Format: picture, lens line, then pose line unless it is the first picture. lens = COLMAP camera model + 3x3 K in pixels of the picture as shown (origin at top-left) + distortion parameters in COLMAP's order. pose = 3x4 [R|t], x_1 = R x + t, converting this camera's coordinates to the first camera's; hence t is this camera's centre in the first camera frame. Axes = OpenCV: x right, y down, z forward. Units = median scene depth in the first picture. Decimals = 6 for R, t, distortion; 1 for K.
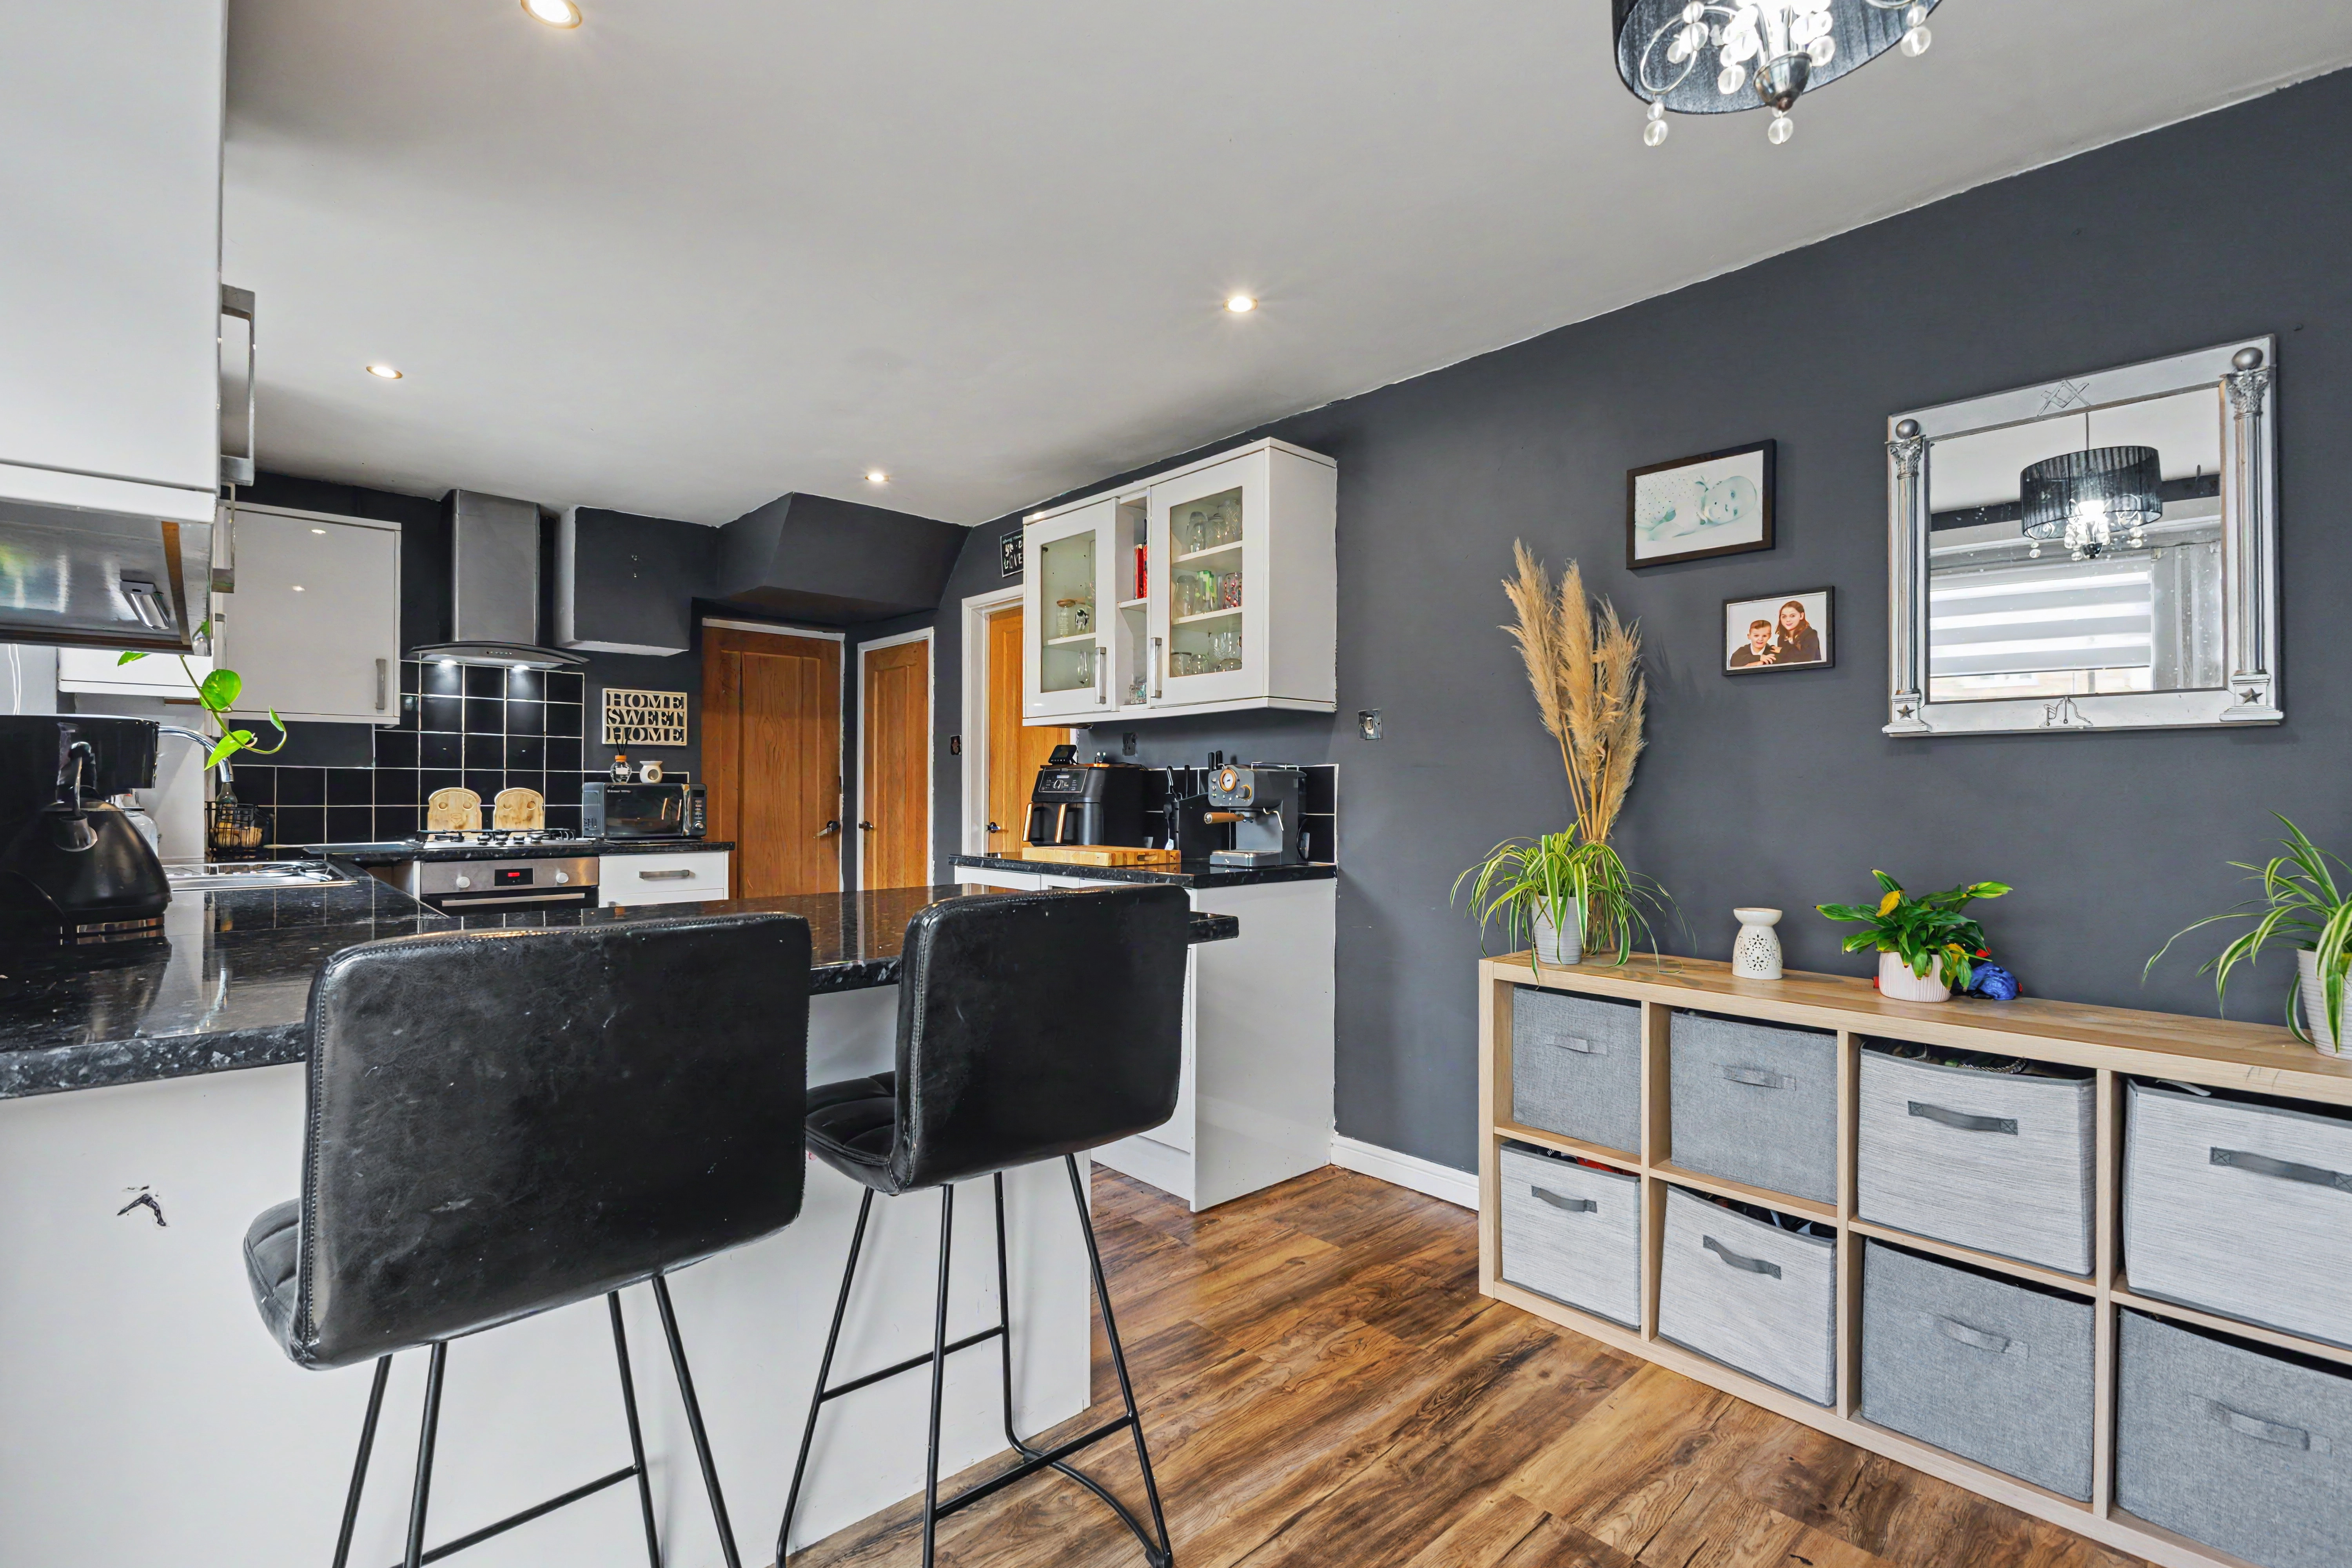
lens RADIAL K [[1060.6, 0, 1173.3], [0, 1060.6, 785.0], [0, 0, 1]] dist [-0.001735, 0.000104]
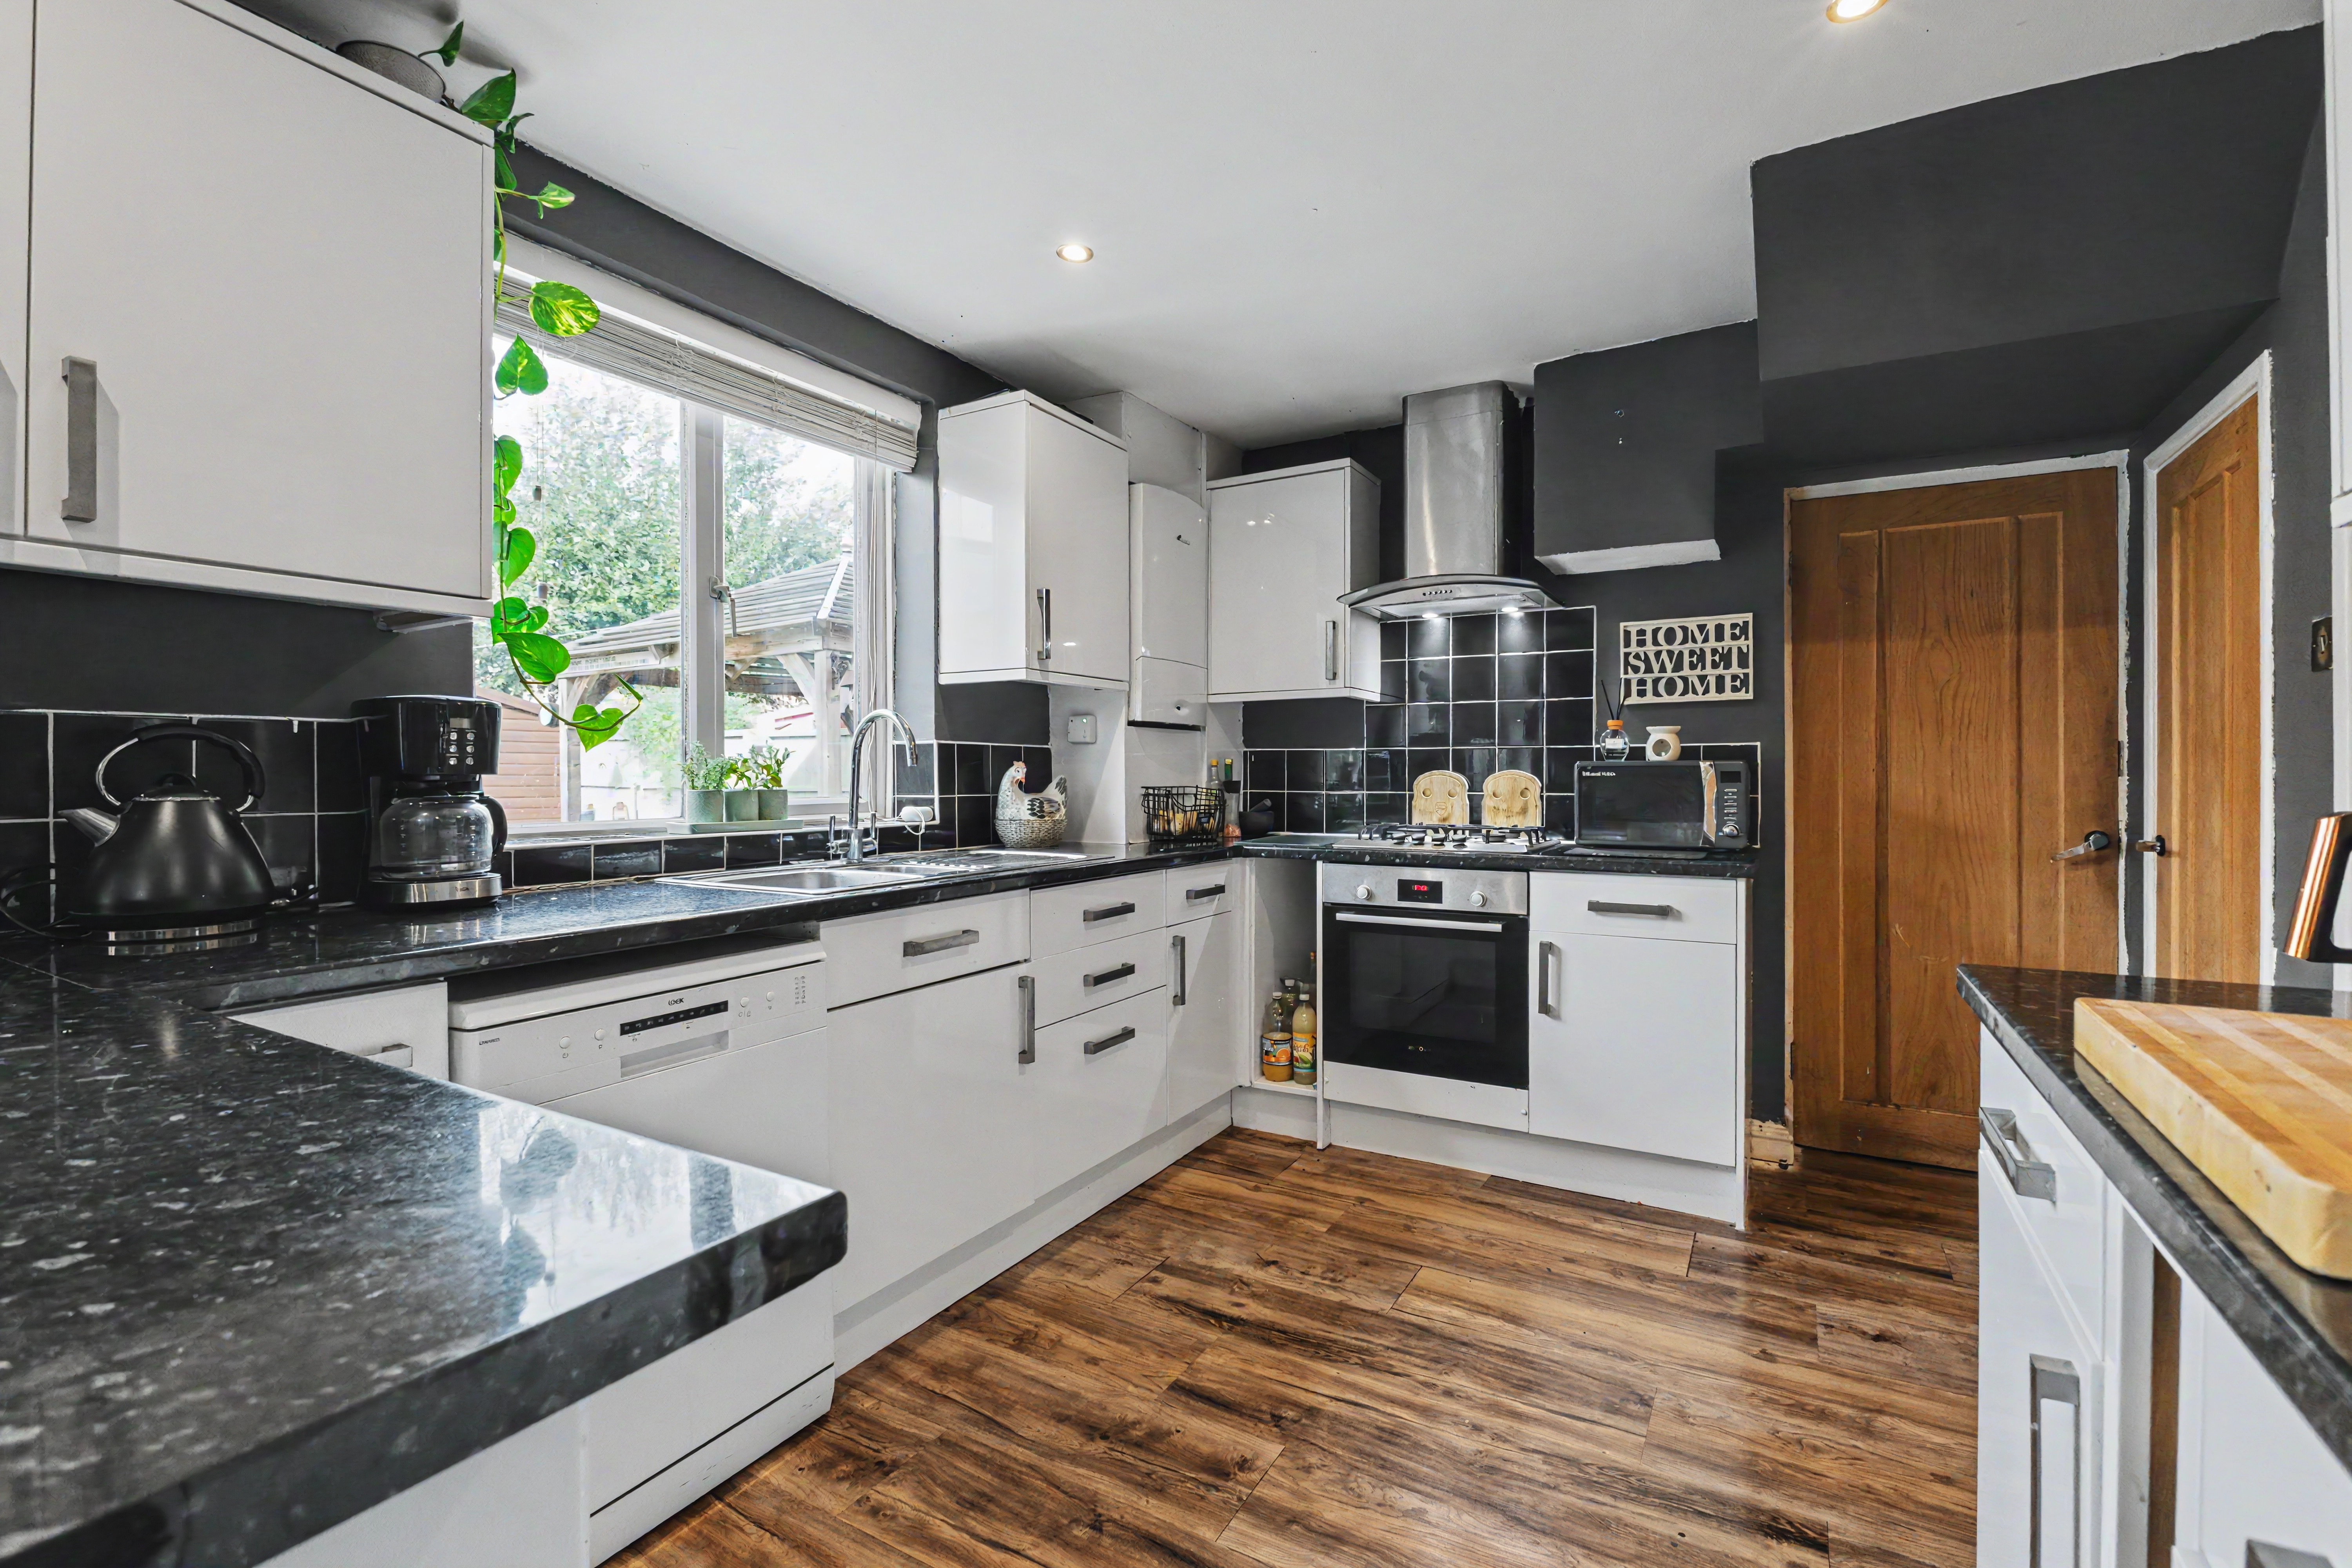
lens RADIAL K [[1060.6, 0, 1171.7], [0, 1060.6, 775.9], [0, 0, 1]] dist [-0.001735, 0.000104]
pose [[0.294277, -0.002956, -0.955716, 0.029039], [0.010727, 0.999942, 0.000211, 0.003777], [0.955660, -0.010314, 0.294292, 0.516815]]
